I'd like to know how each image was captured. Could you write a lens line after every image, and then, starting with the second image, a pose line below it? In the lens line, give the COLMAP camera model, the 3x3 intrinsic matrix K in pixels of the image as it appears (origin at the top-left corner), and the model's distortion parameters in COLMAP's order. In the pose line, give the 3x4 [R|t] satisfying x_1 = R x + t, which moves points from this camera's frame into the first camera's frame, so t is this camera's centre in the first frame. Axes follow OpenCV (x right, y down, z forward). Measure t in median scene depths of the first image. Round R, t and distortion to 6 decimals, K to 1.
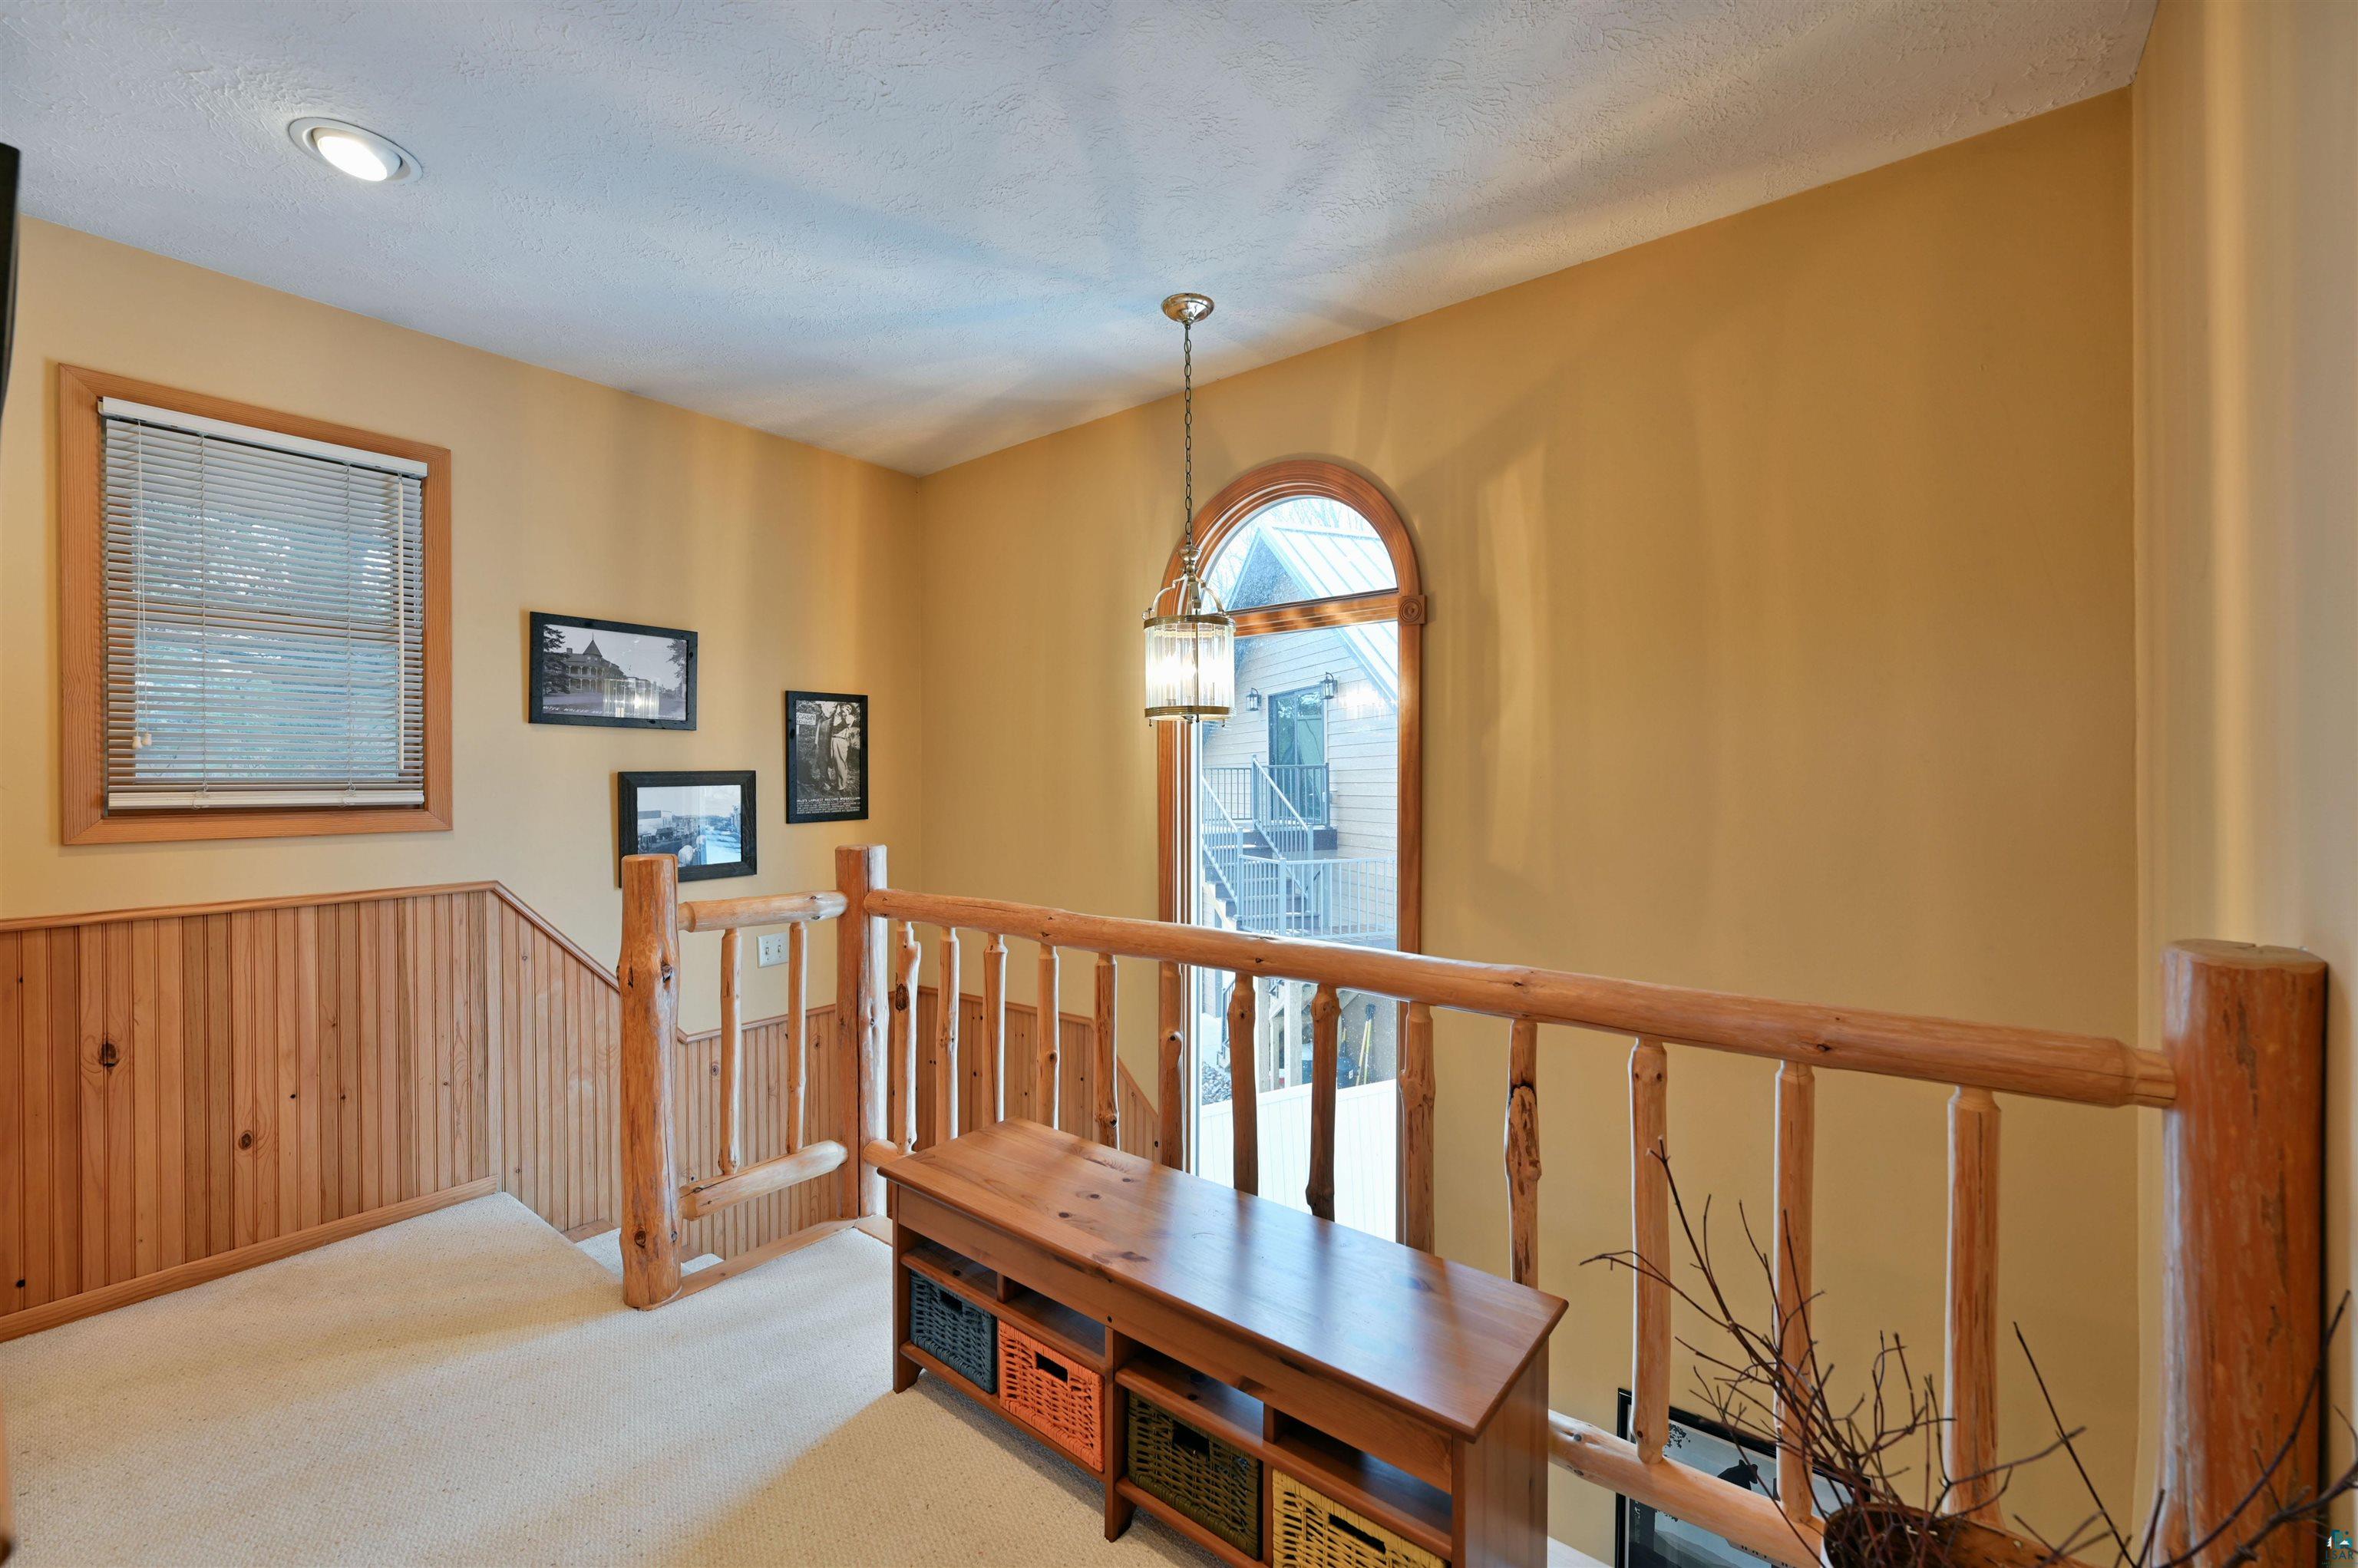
lens RADIAL K [[940.6, 0, 1174.6], [0, 940.6, 791.1], [0, 0, 1]] dist [-0.014334, 0.000383]
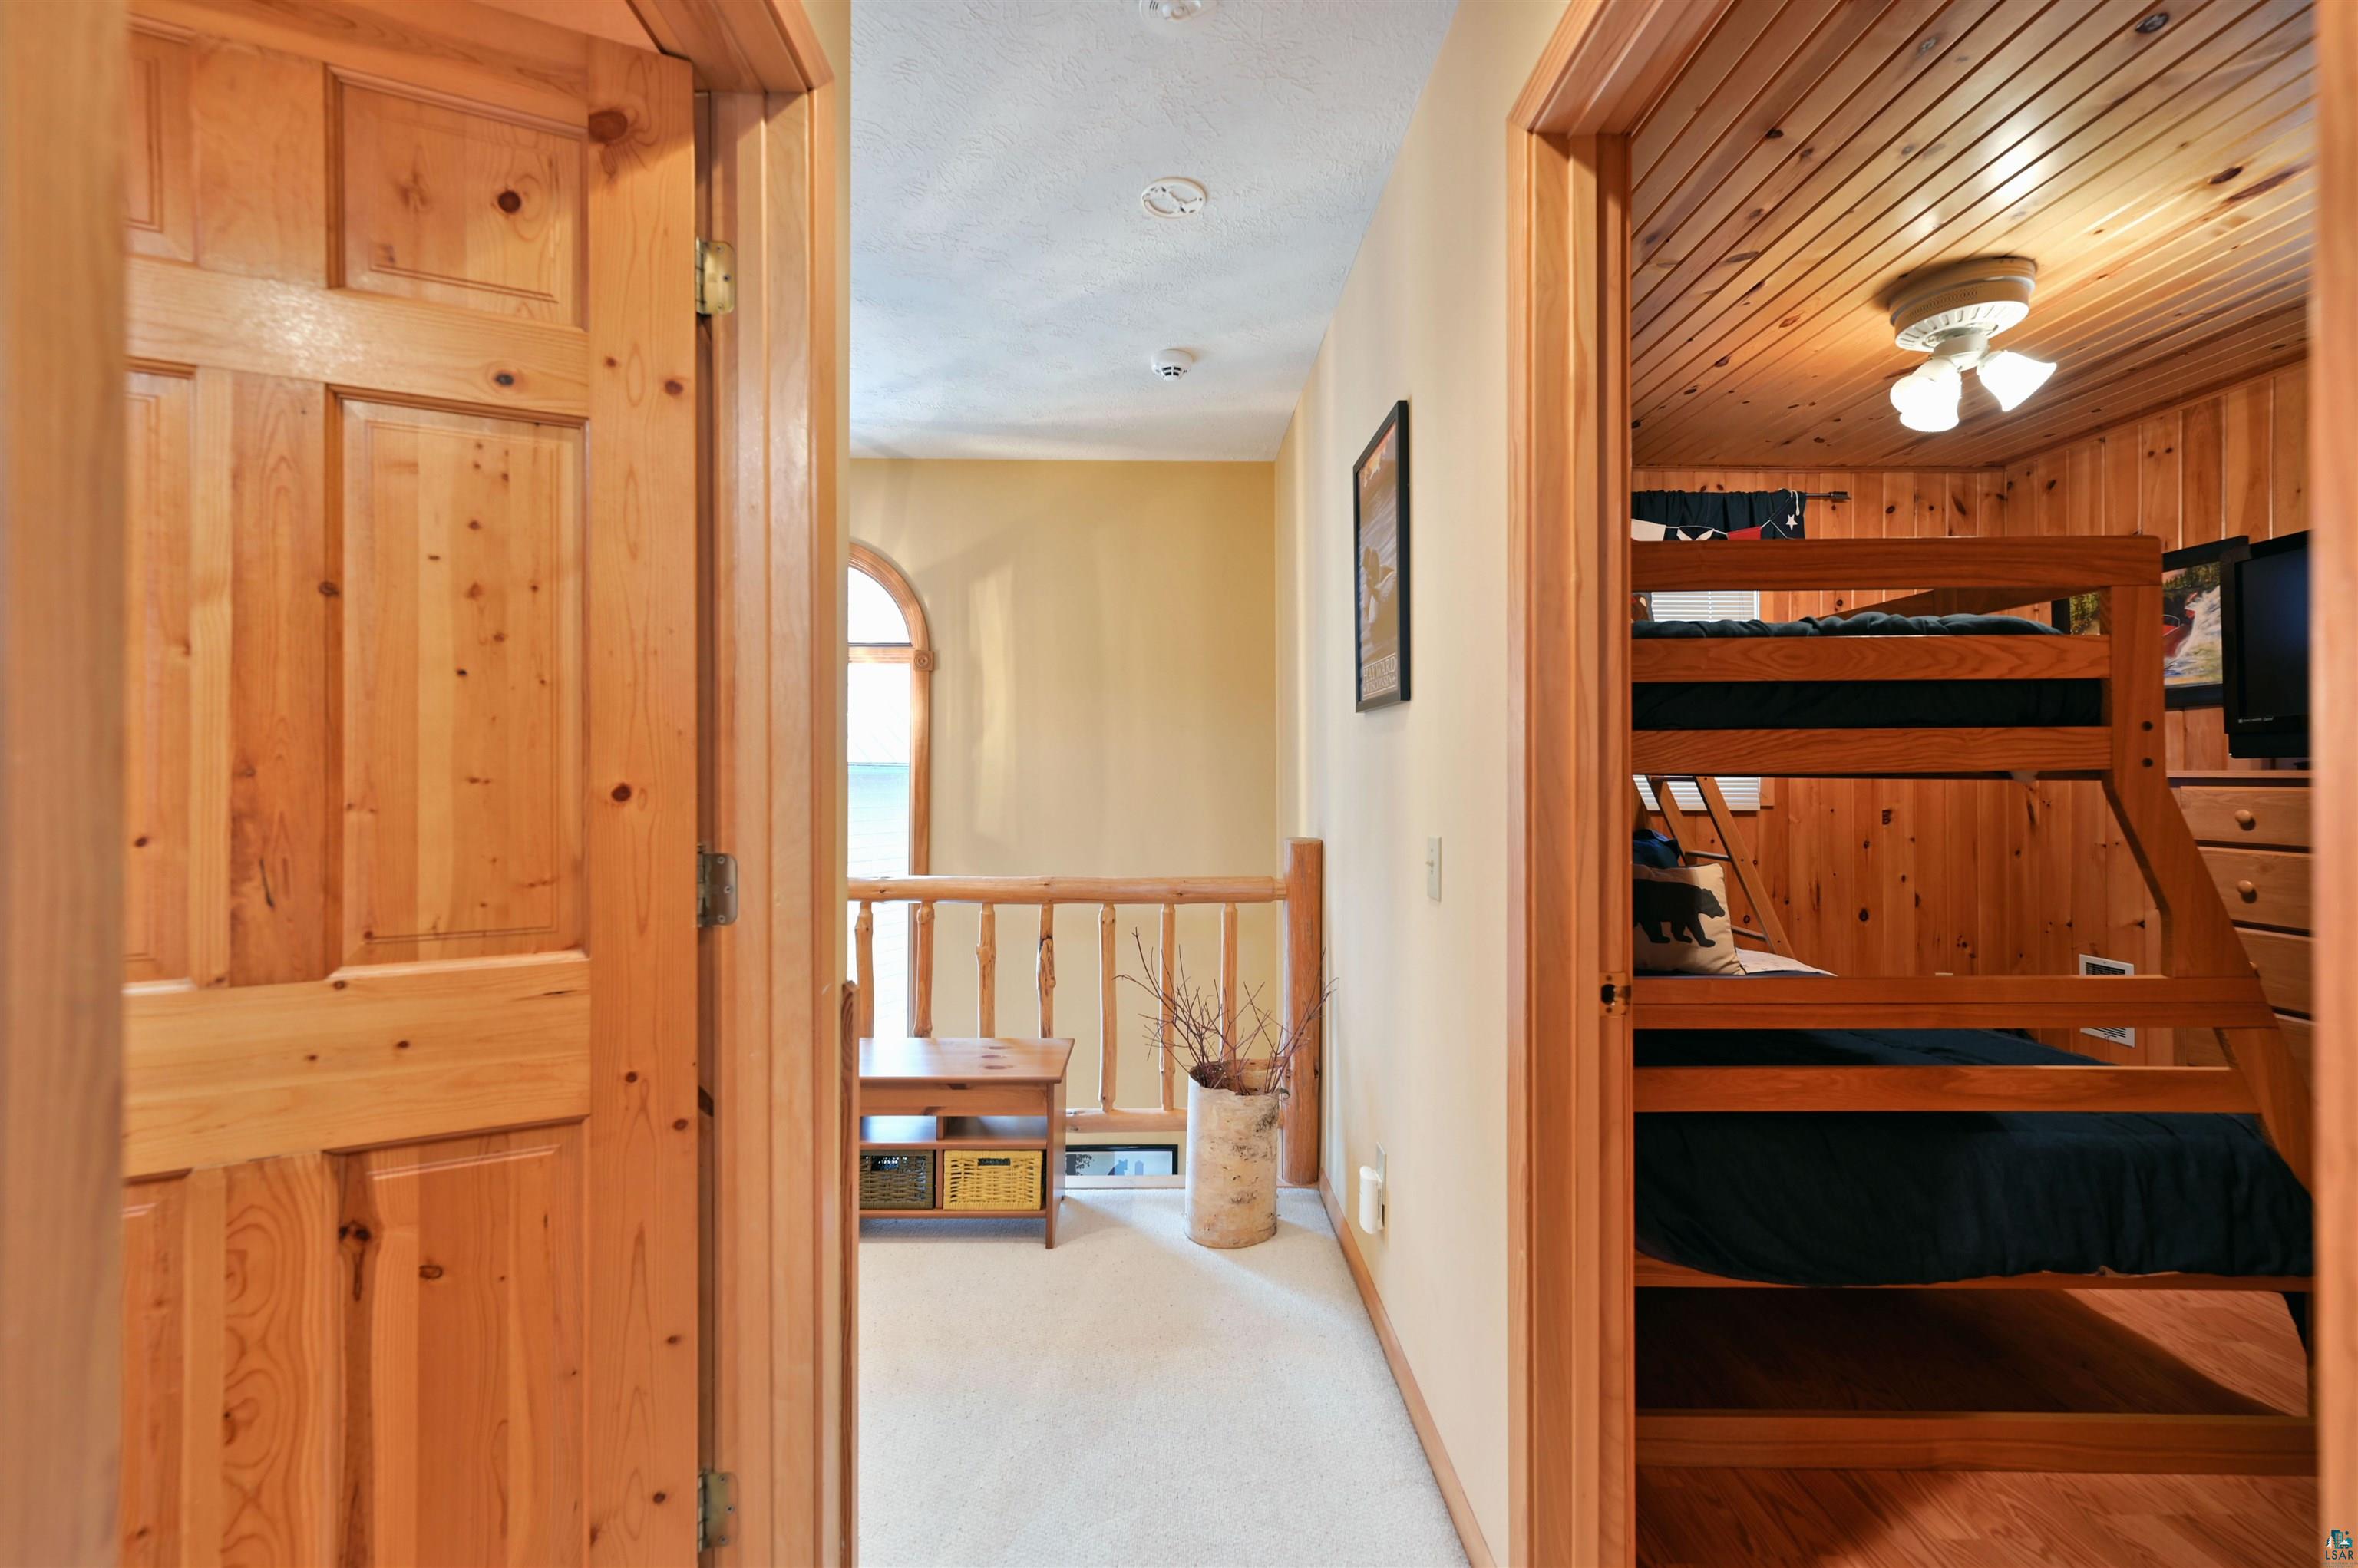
lens RADIAL K [[951.6, 0, 1186.0], [0, 951.6, 779.7], [0, 0, 1]] dist [-0.001014, 0.000271]
pose [[0.766550, 0.005735, 0.642160, -0.652029], [0.001465, 0.999942, -0.010678, 0.013023], [-0.642183, 0.009126, 0.766497, -0.663538]]
